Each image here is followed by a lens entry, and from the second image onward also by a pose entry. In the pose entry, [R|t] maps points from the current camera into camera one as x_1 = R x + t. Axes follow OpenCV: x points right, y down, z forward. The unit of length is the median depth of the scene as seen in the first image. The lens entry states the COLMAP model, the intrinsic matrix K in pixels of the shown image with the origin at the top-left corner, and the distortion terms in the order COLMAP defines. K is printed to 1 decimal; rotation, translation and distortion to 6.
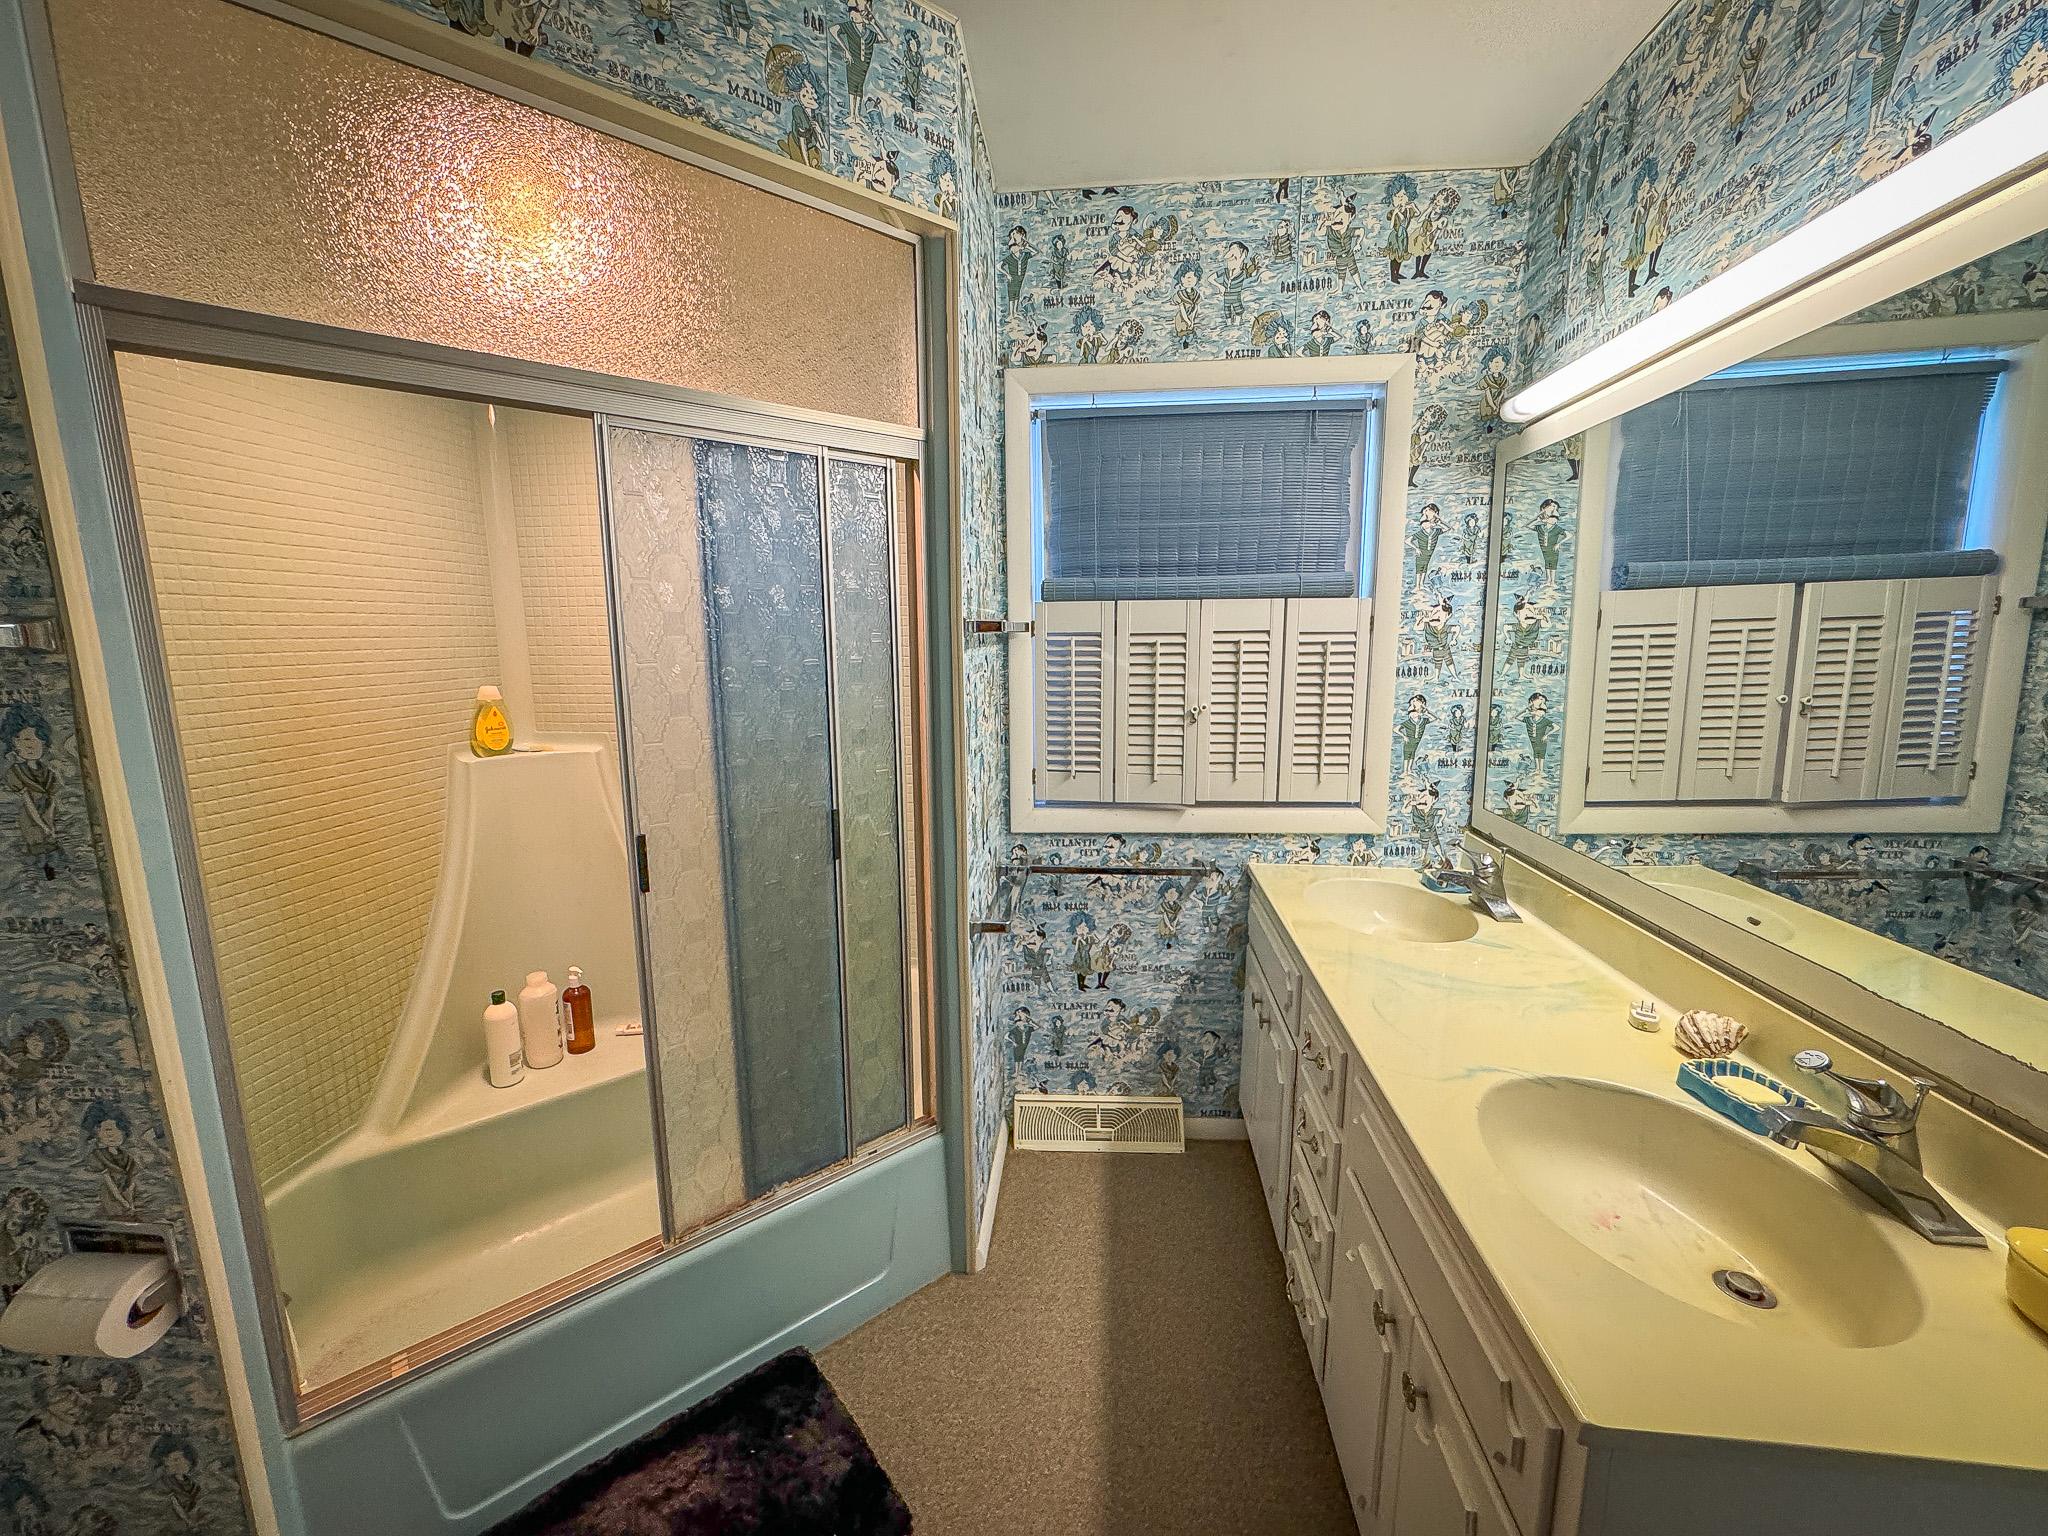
lens RADIAL K [[820.0, 0, 1026.1], [0, 820.0, 768.9], [0, 0, 1]] dist [-0.004900, 0.000674]
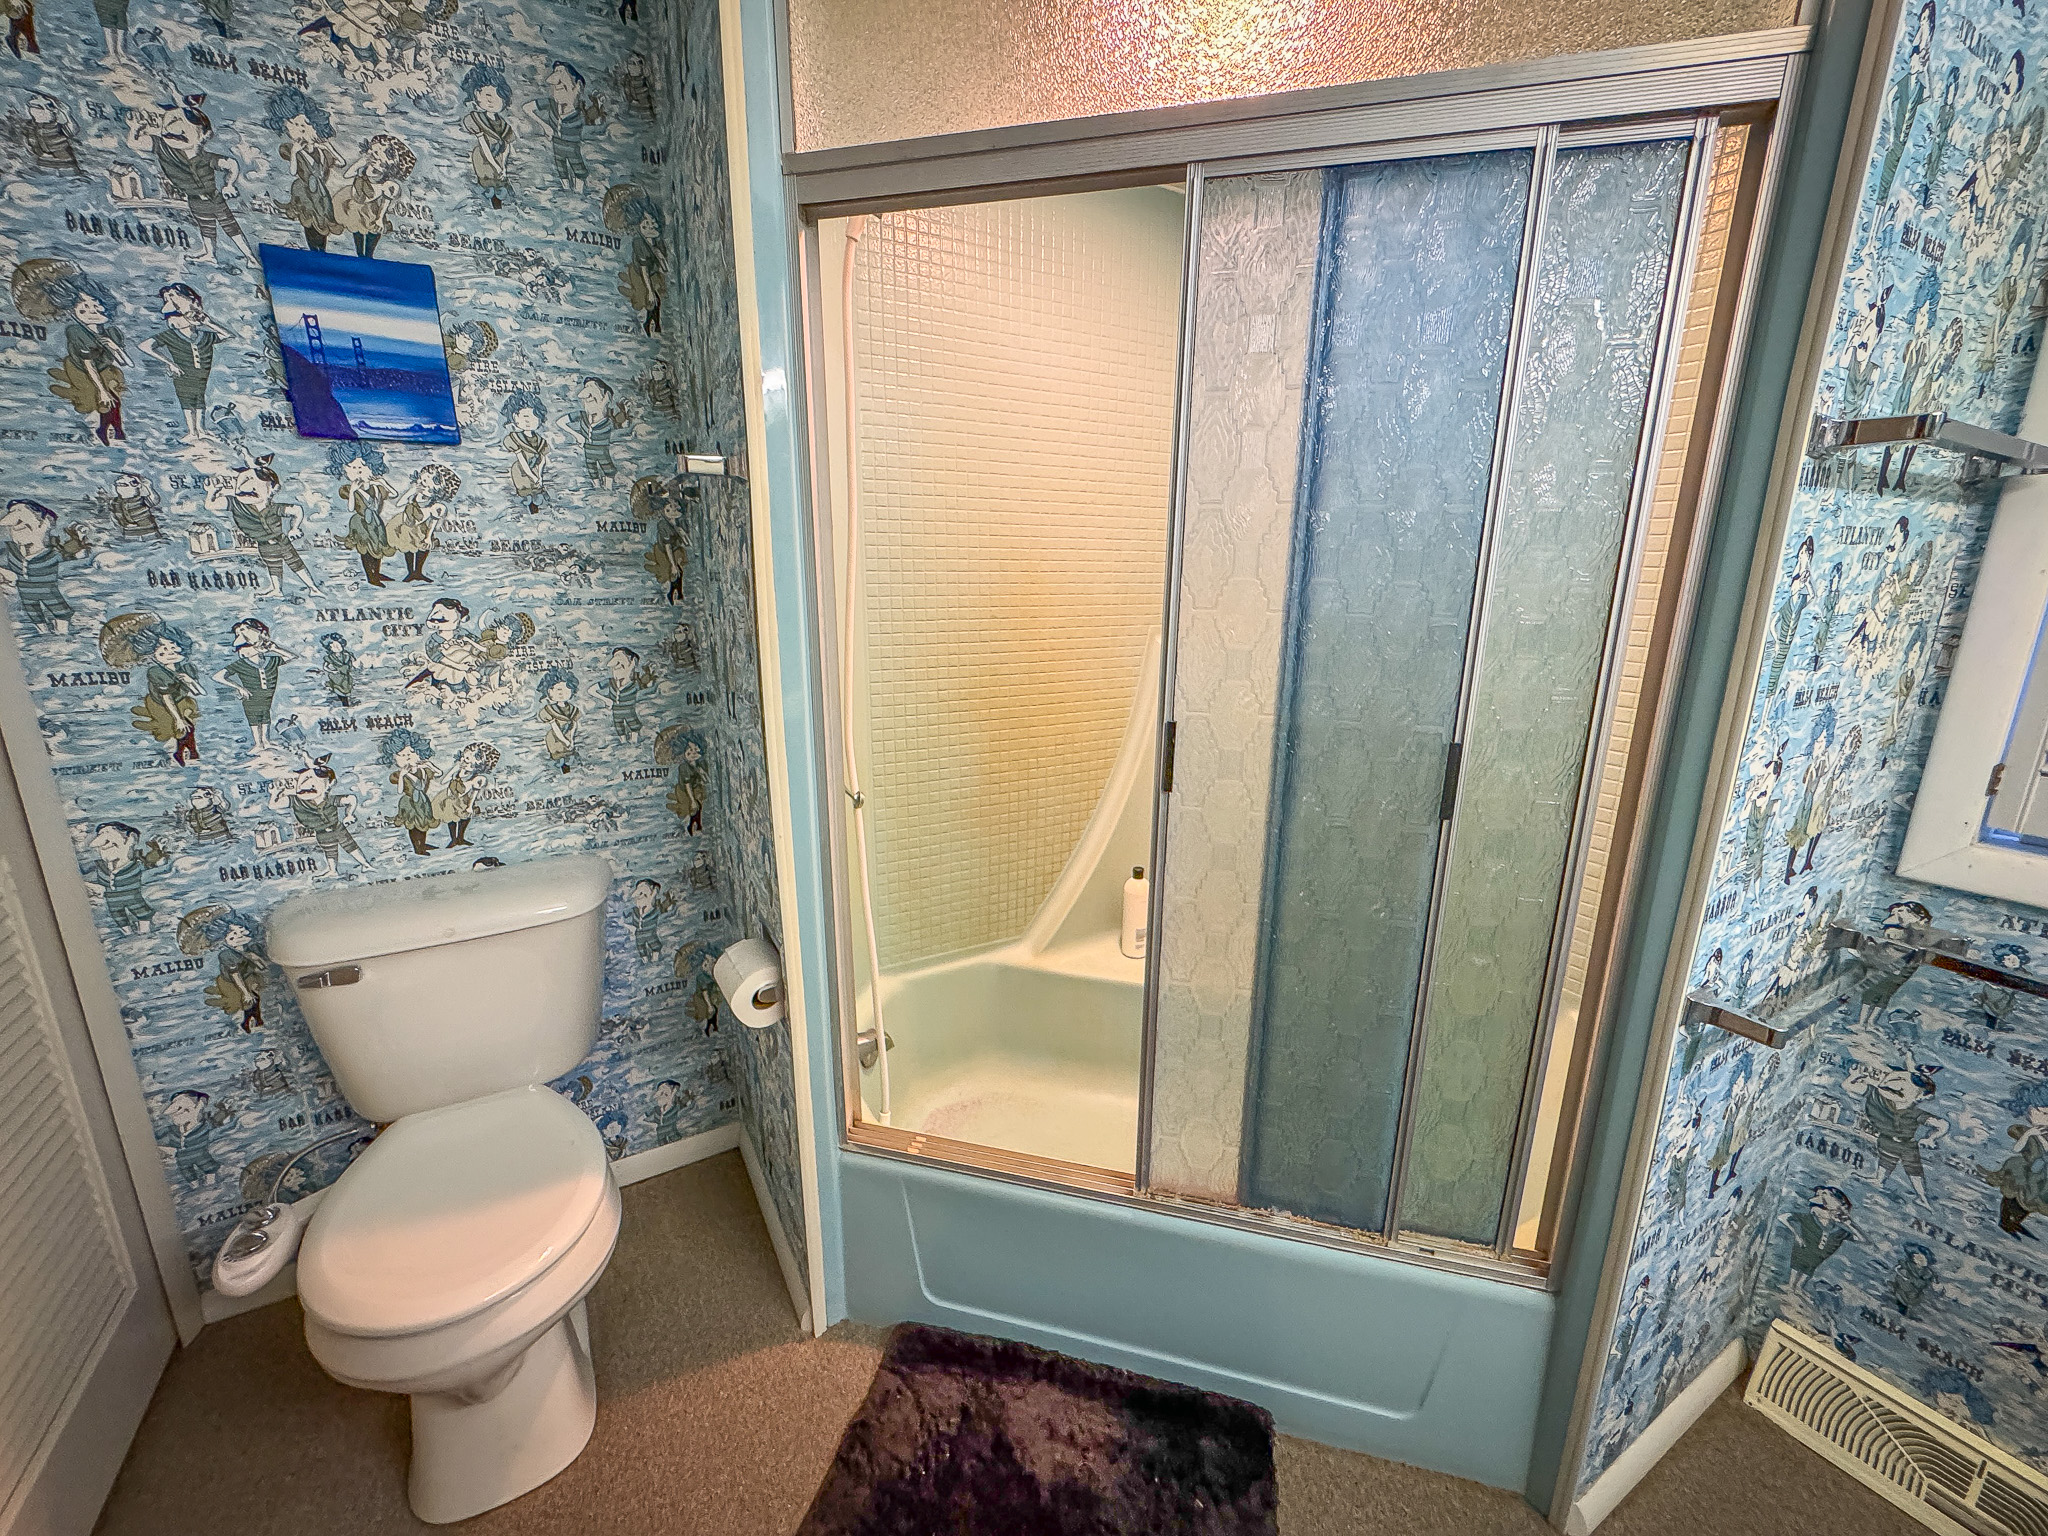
lens RADIAL K [[820.0, 0, 1026.1], [0, 820.0, 768.9], [0, 0, 1]] dist [-0.004900, 0.000674]
pose [[0.572877, 0.206488, -0.793205, 0.078333], [-0.148931, 0.977861, 0.146995, 0.021542], [0.805997, 0.033923, 0.590947, 0.301227]]
